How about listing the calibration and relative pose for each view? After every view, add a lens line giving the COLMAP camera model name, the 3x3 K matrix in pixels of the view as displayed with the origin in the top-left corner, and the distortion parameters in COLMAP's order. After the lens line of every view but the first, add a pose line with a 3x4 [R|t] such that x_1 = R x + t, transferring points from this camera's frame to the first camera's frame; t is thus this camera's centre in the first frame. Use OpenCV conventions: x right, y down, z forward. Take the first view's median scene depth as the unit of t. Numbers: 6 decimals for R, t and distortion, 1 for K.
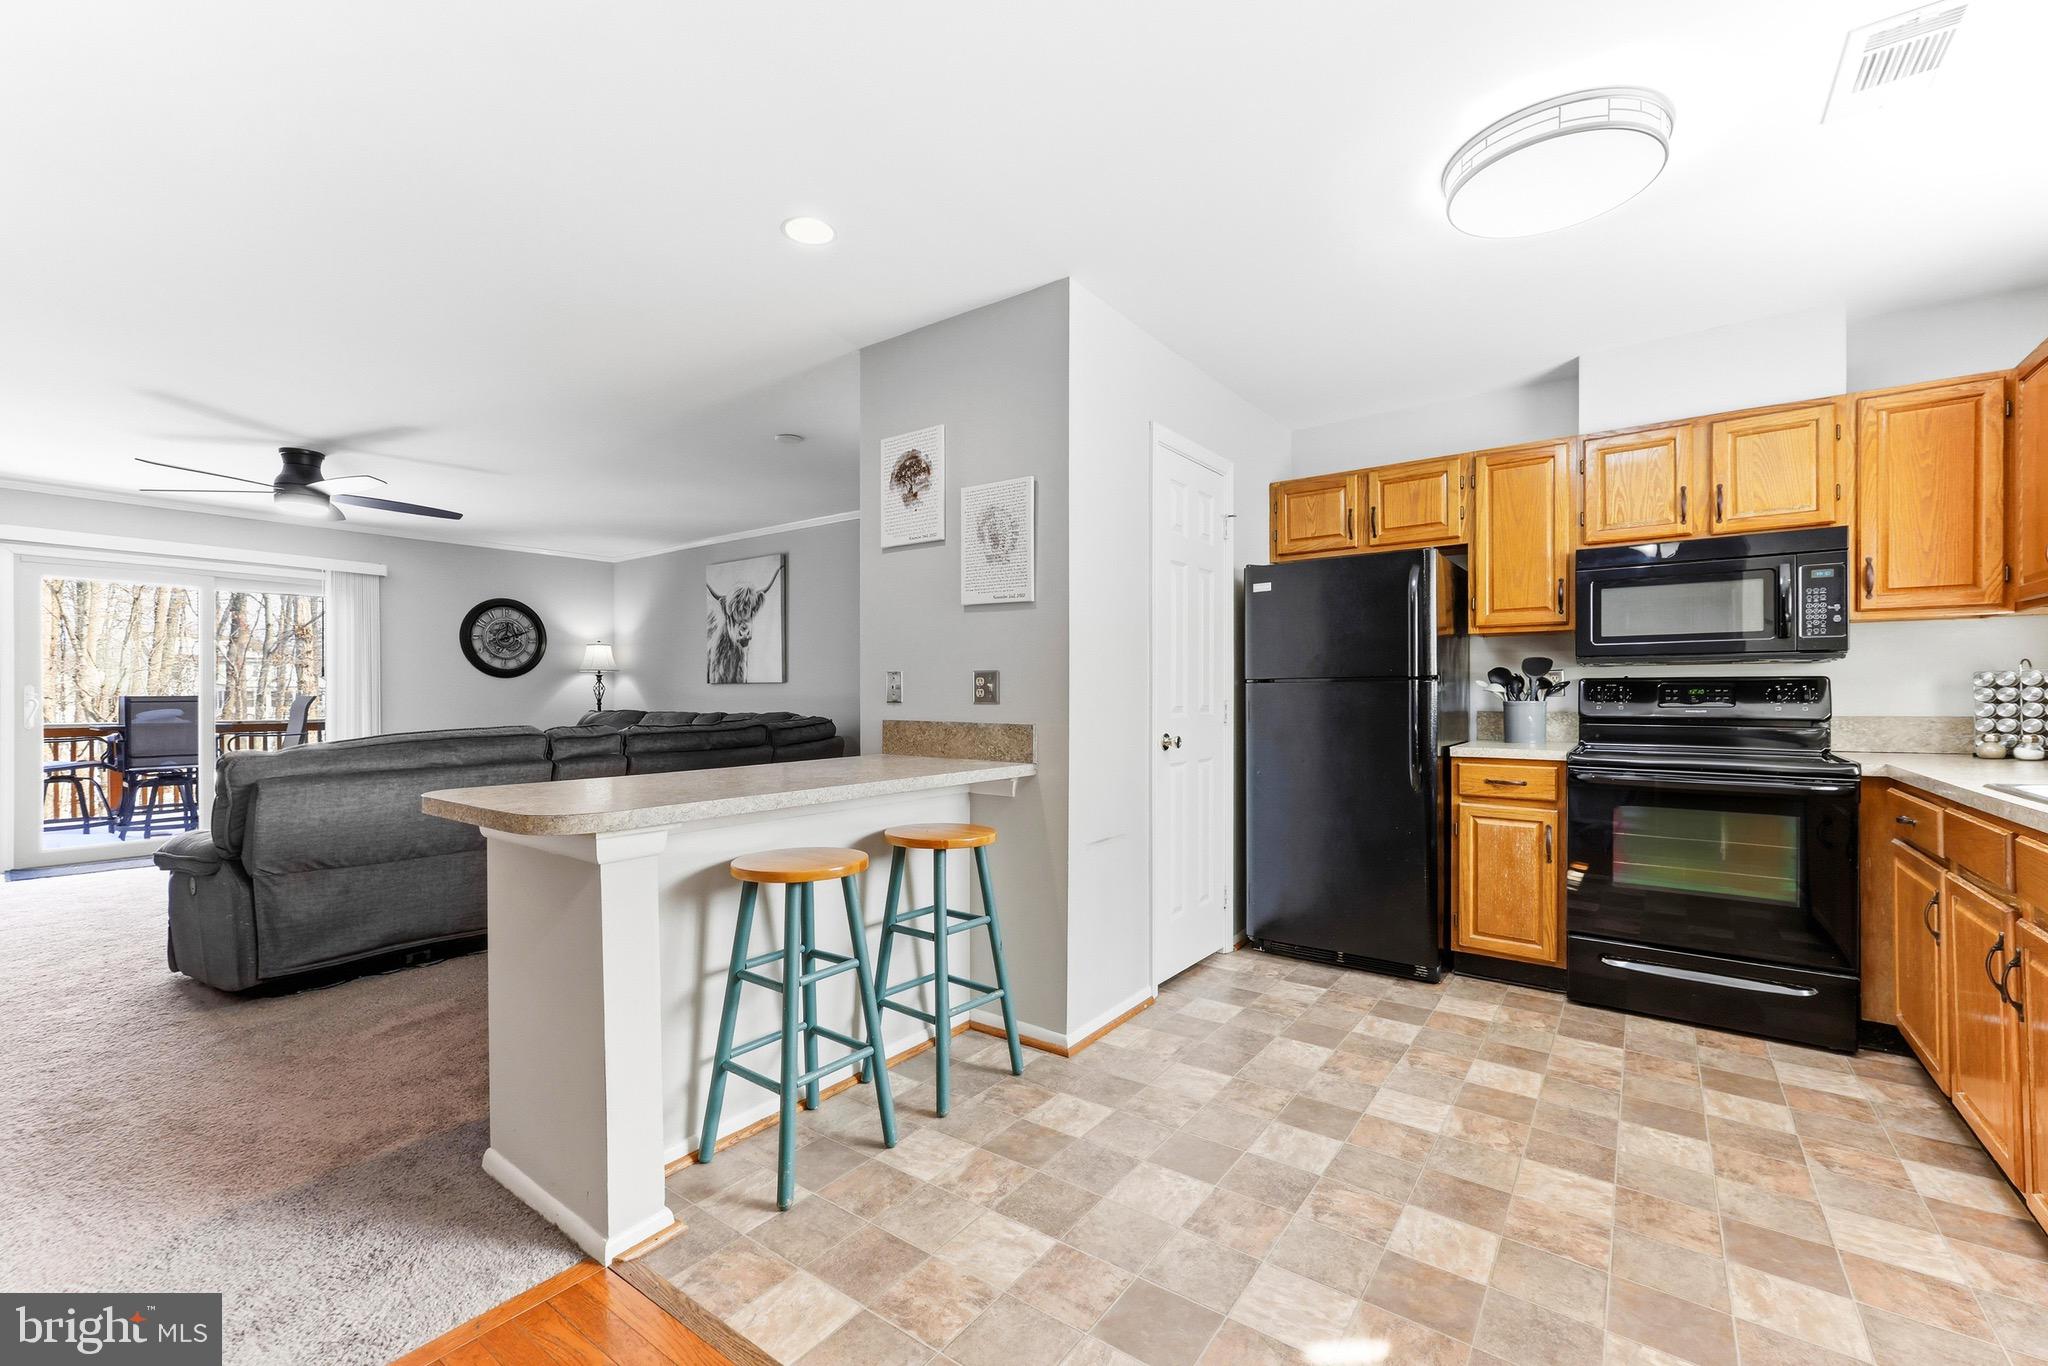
lens RADIAL K [[818.8, 0, 1021.4], [0, 818.8, 691.0], [0, 0, 1]] dist [-0.001342, 0.000311]
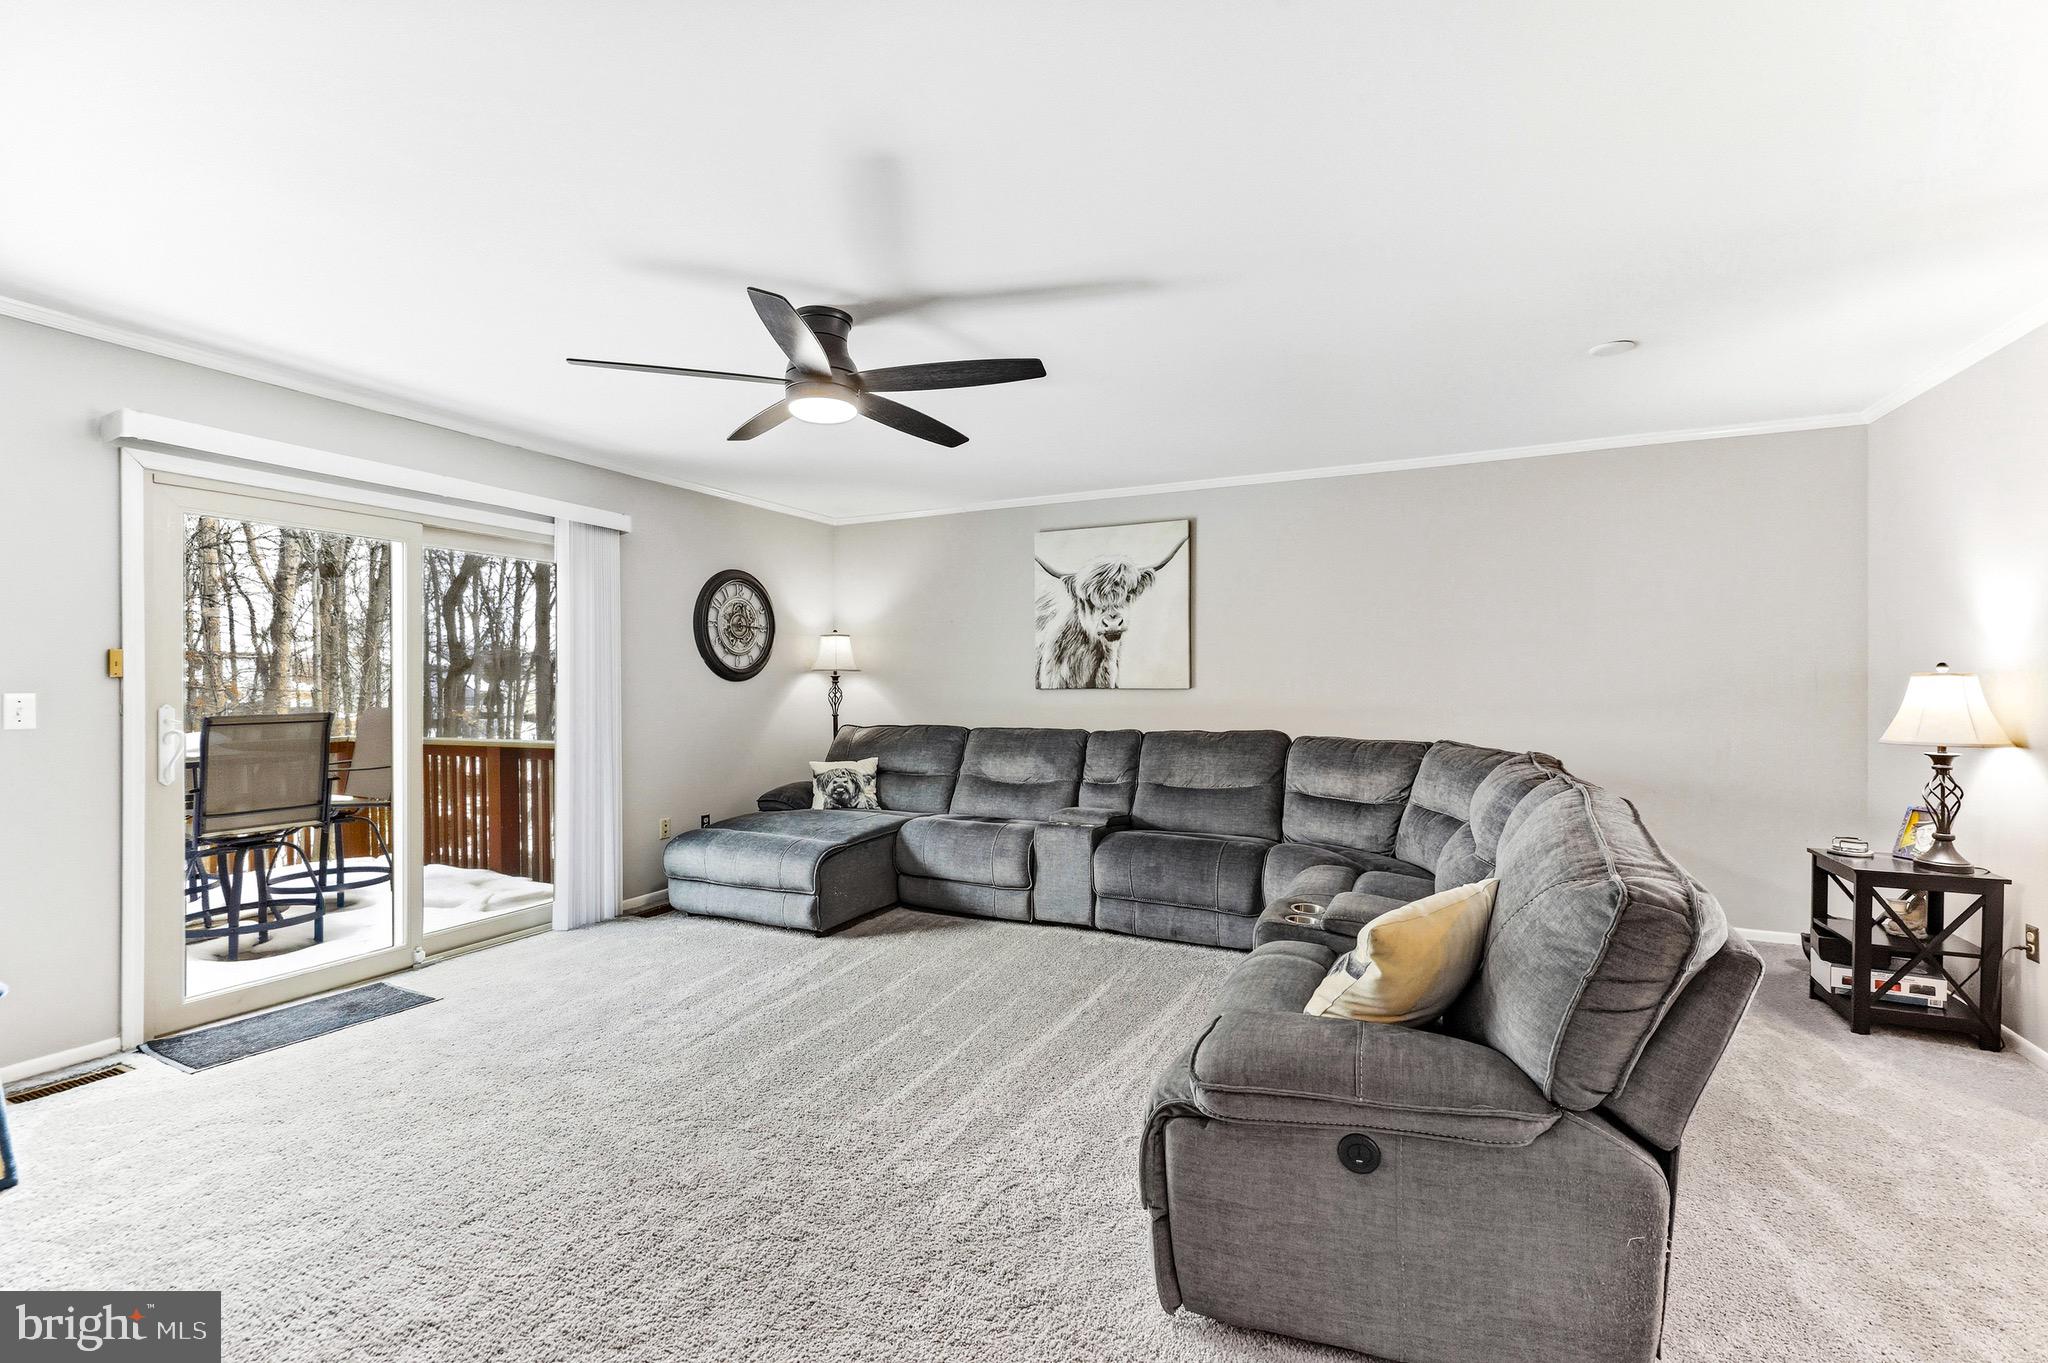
lens RADIAL K [[818.8, 0, 1026.5], [0, 818.8, 693.2], [0, 0, 1]] dist [-0.001342, 0.000311]
pose [[0.983595, -0.001560, 0.180385, -0.541835], [0.000908, 0.999993, 0.003698, -0.008004], [-0.180390, -0.003474, 0.983589, 0.261484]]
